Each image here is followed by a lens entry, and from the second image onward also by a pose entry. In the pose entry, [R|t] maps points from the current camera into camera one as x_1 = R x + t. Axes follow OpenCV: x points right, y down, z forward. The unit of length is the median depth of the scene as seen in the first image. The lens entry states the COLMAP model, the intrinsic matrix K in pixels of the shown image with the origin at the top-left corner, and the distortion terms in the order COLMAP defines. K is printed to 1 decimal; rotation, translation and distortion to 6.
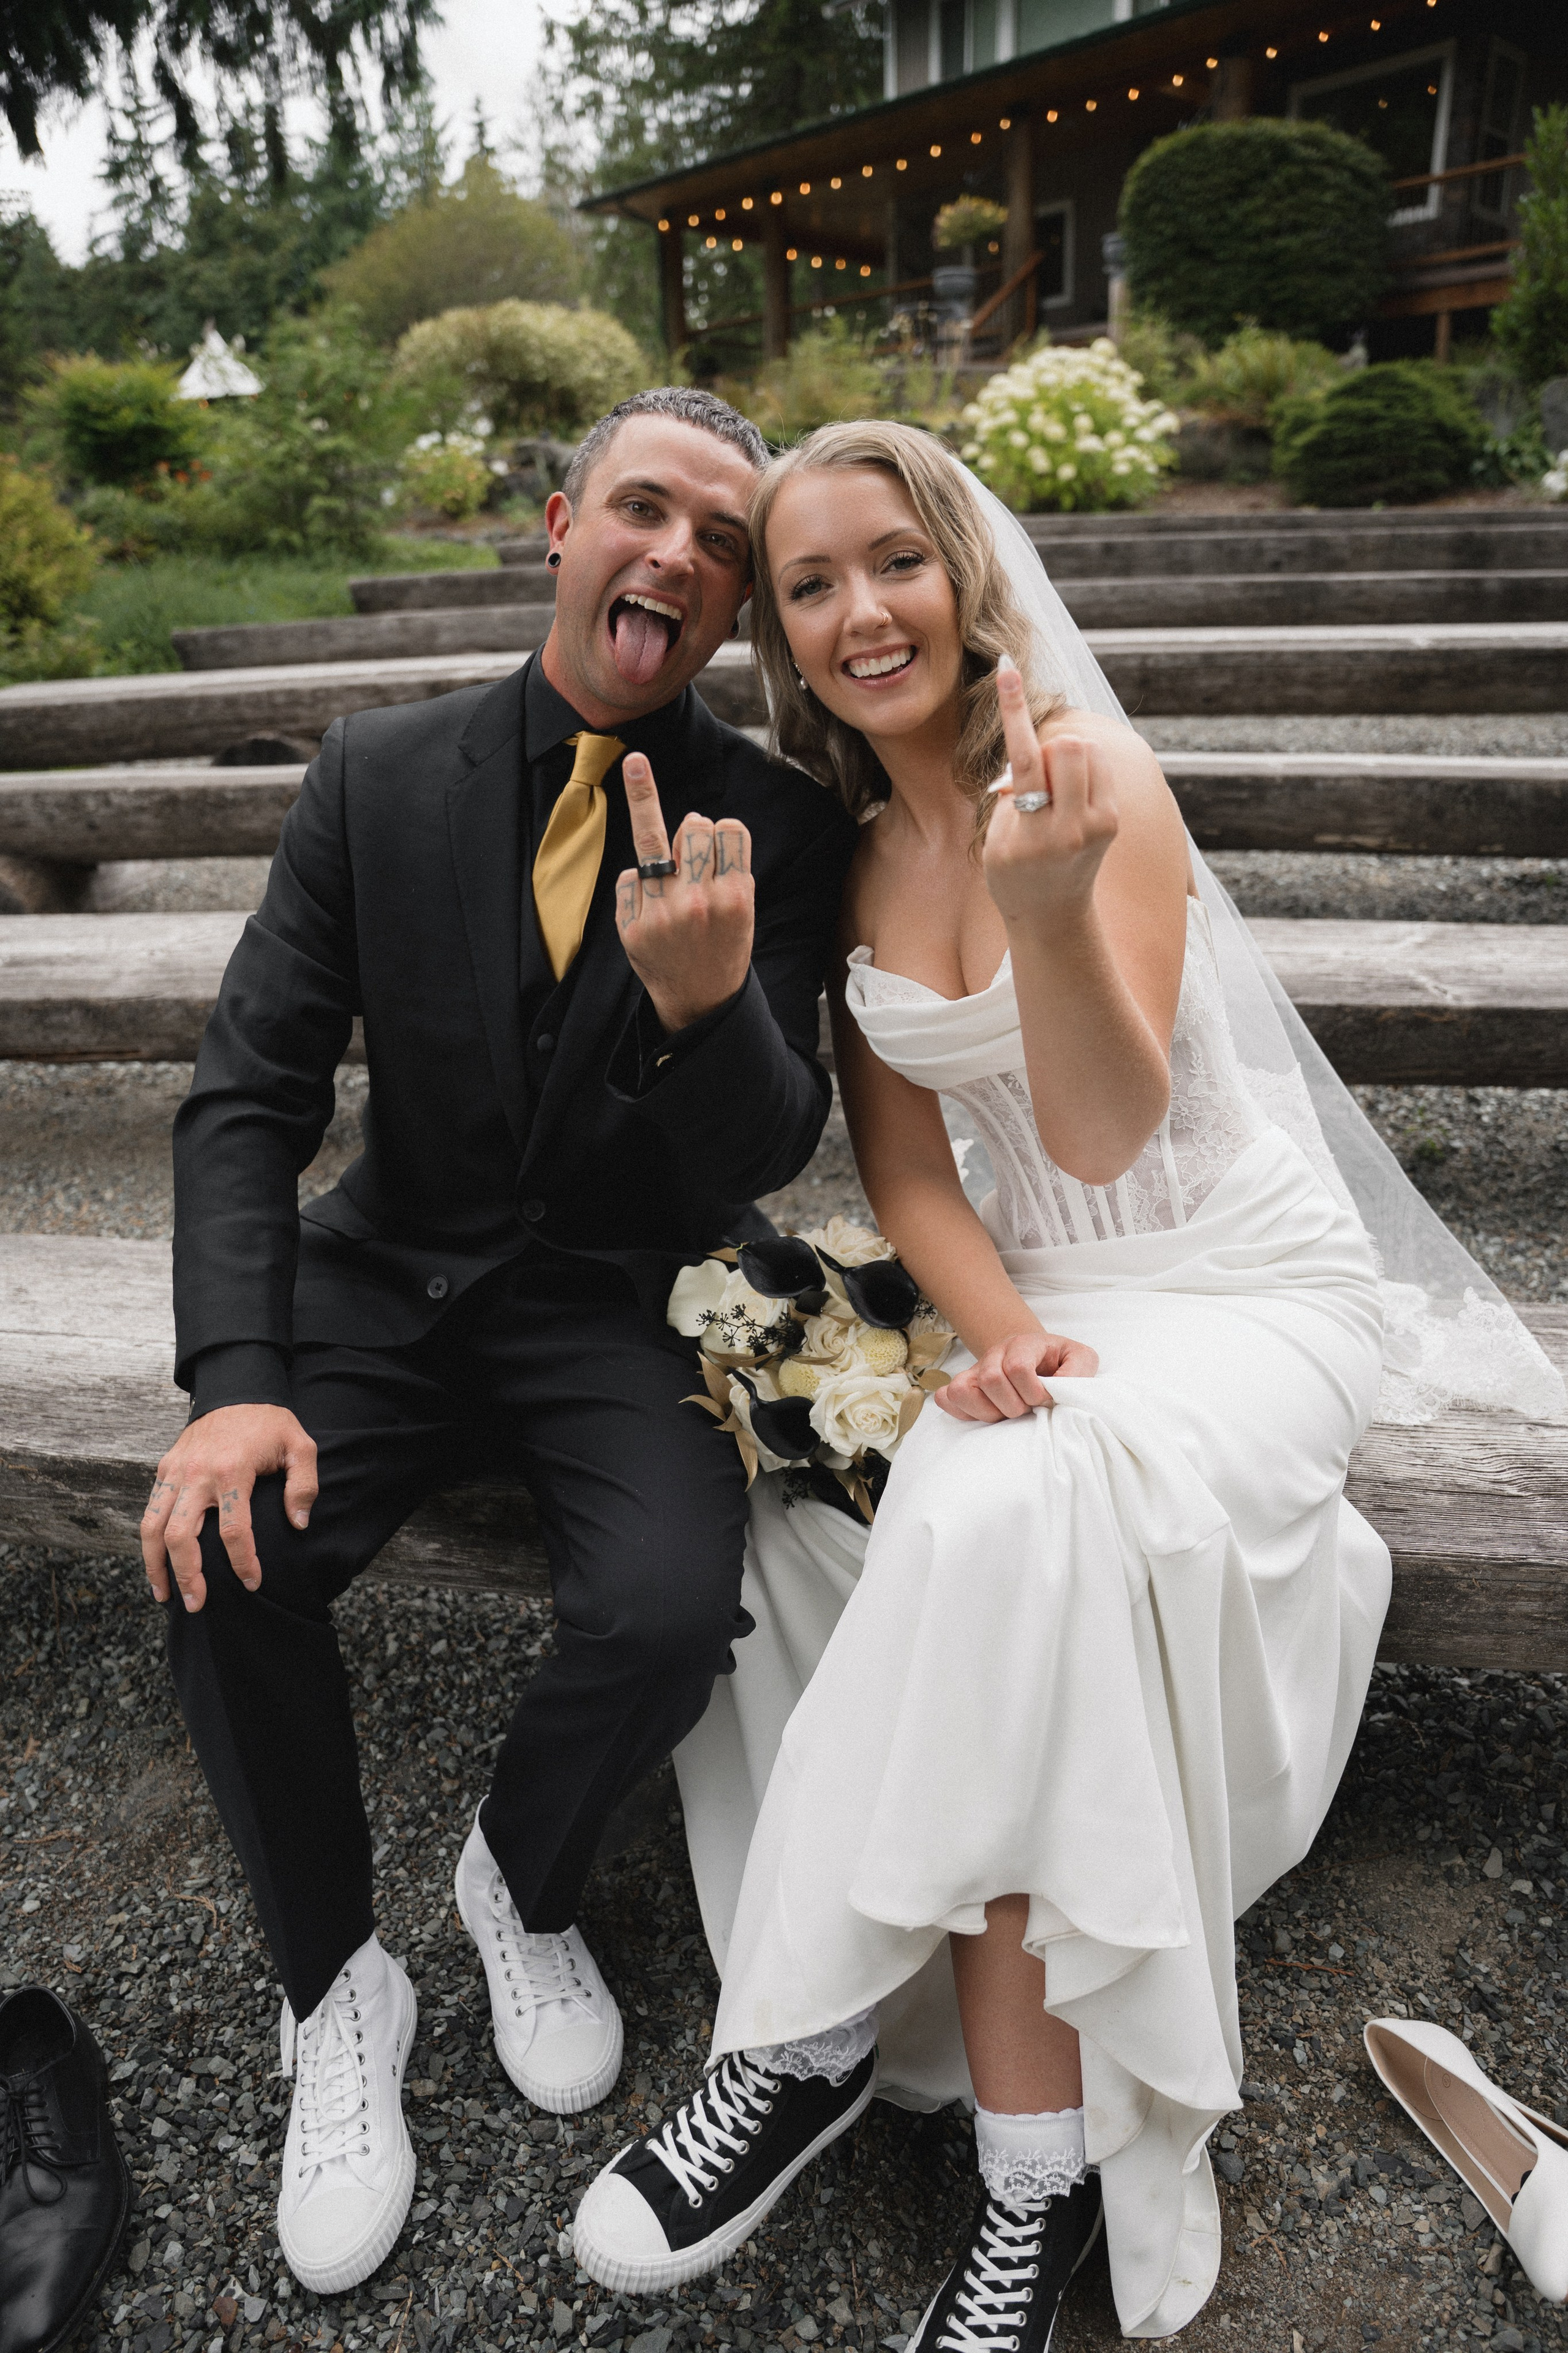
lens RADIAL K [[1589.0, 0, 825.2], [0, 1589.0, 1190.2], [0, 0, 1]] dist [-0.097907, 0.036598]
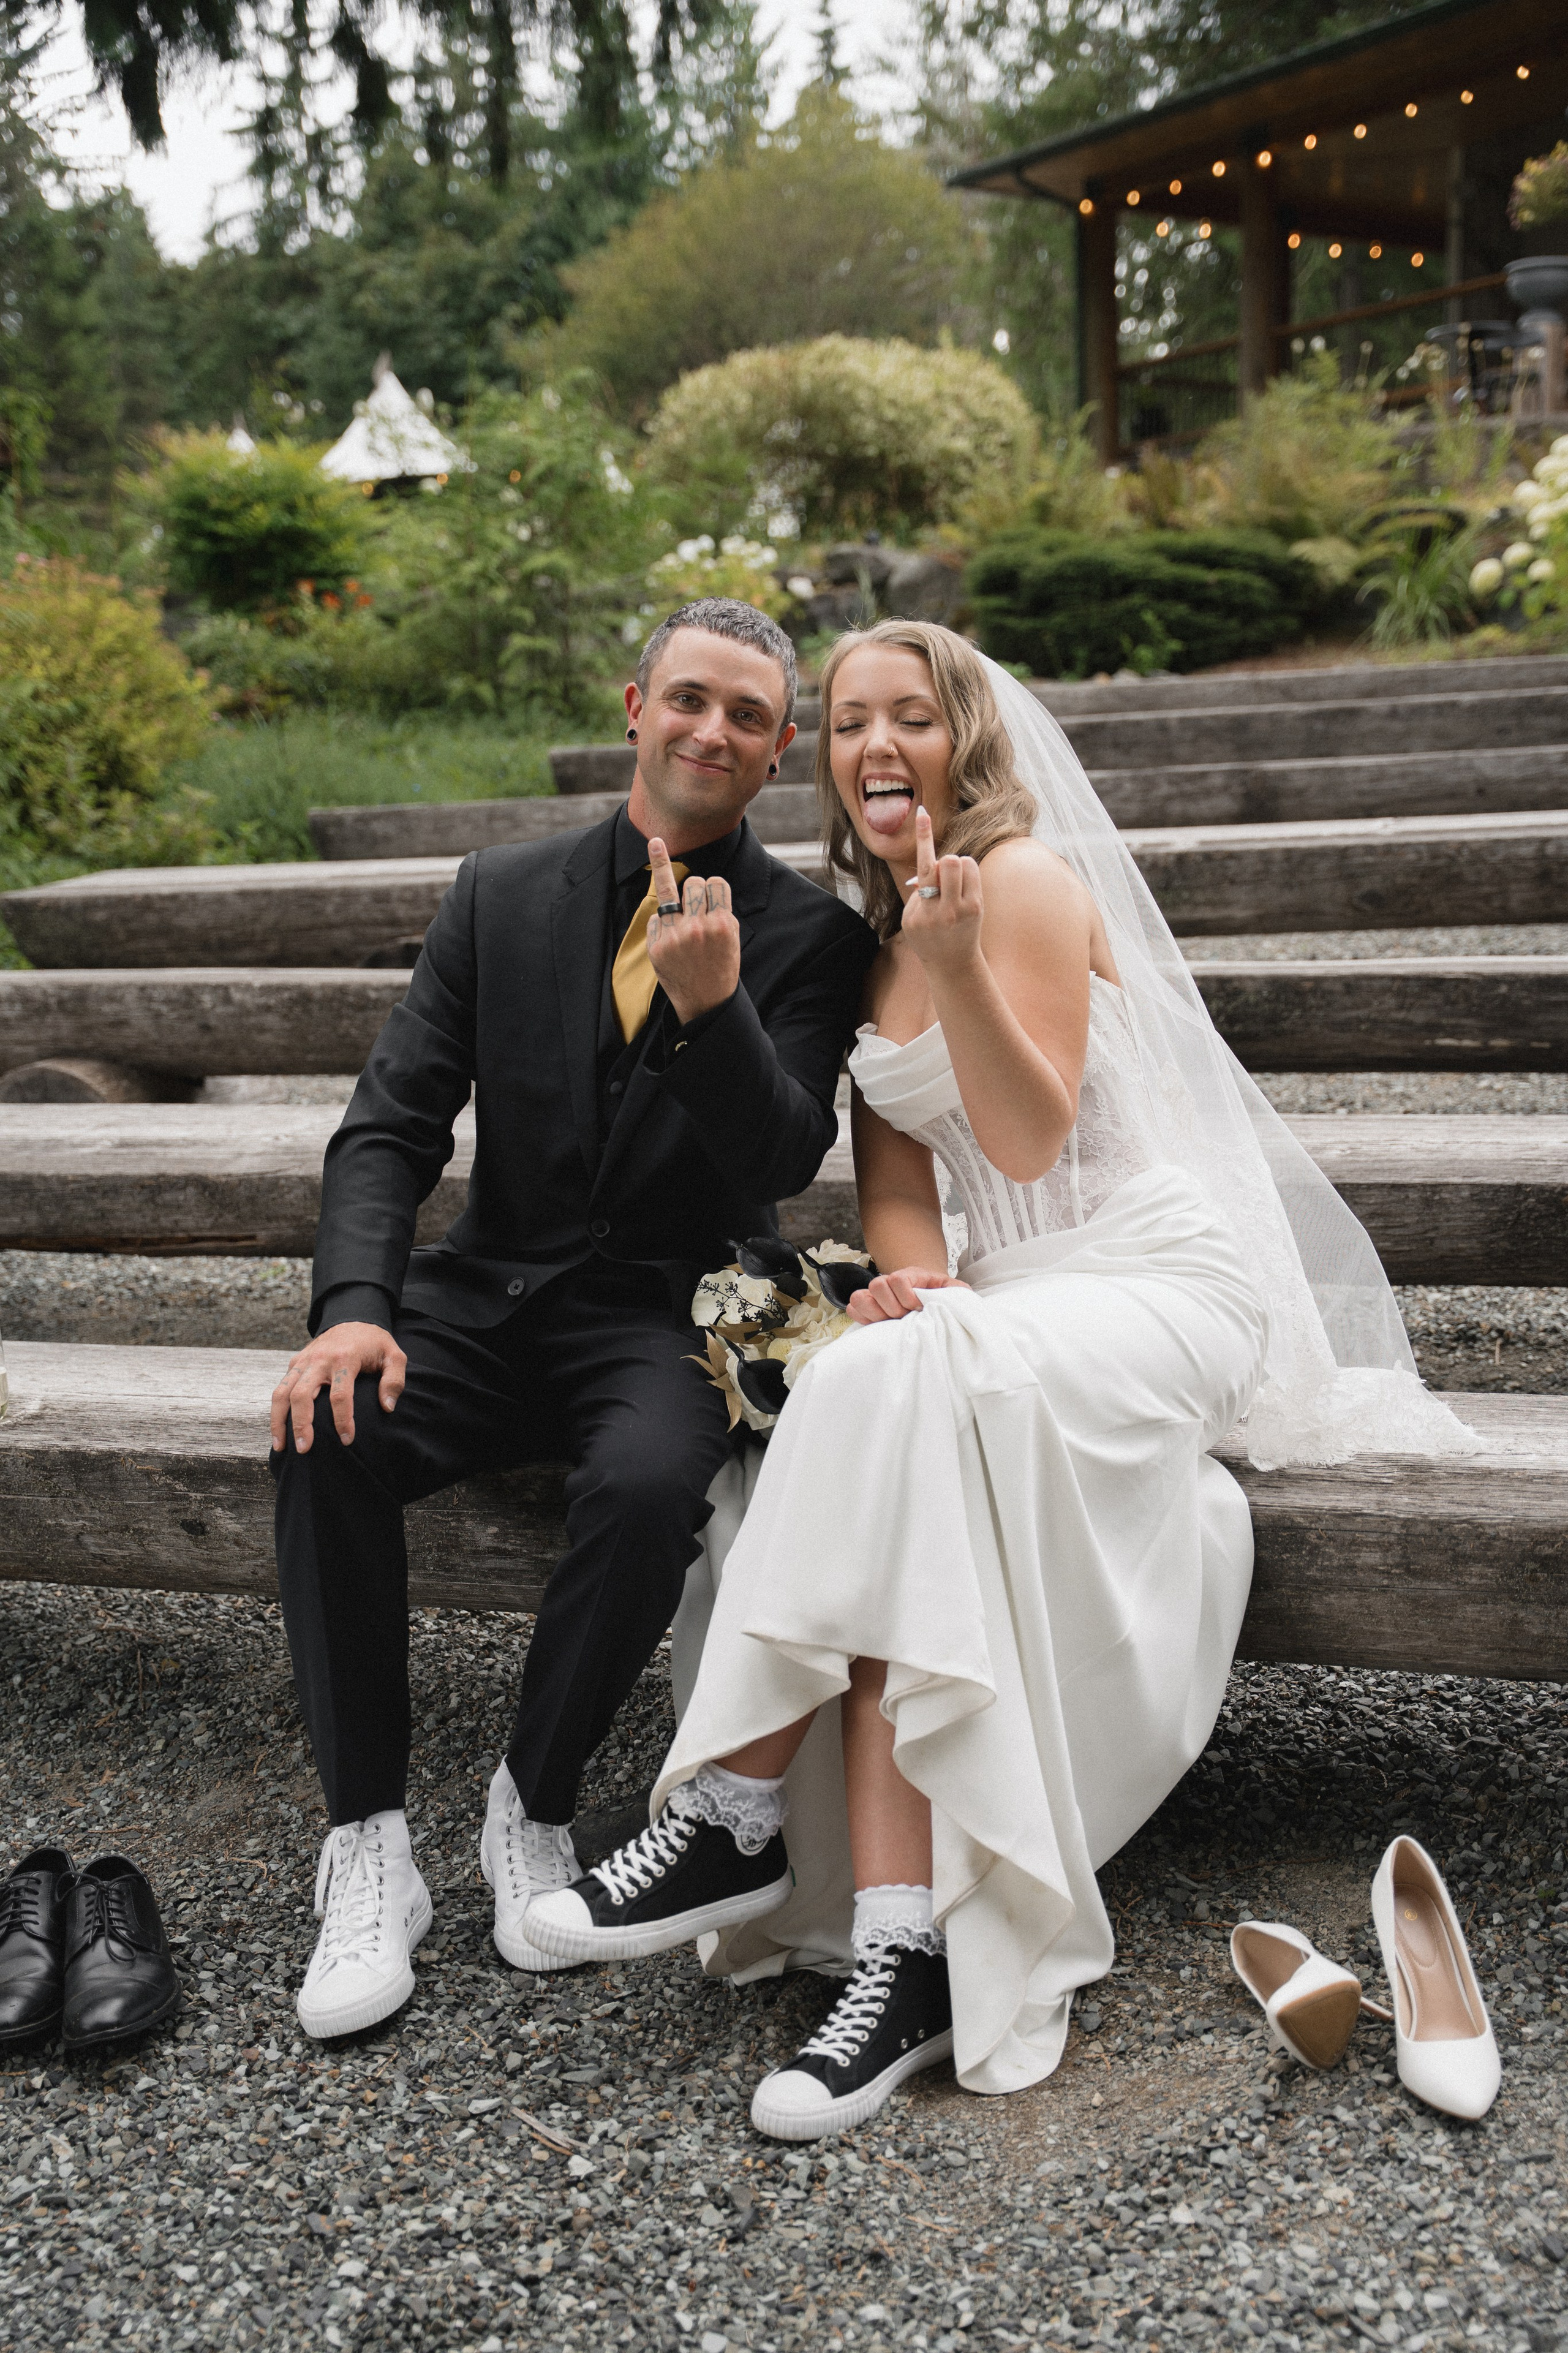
lens RADIAL K [[2839.6, 0, 854.8], [0, 2839.6, 1194.0], [0, 0, 1]] dist [0.062602, 0.000000]
pose [[0.983348, 0.022189, -0.180370, 0.201213], [-0.060888, 0.975379, -0.211961, 0.214707], [0.171226, 0.219414, 0.960489, -0.534488]]
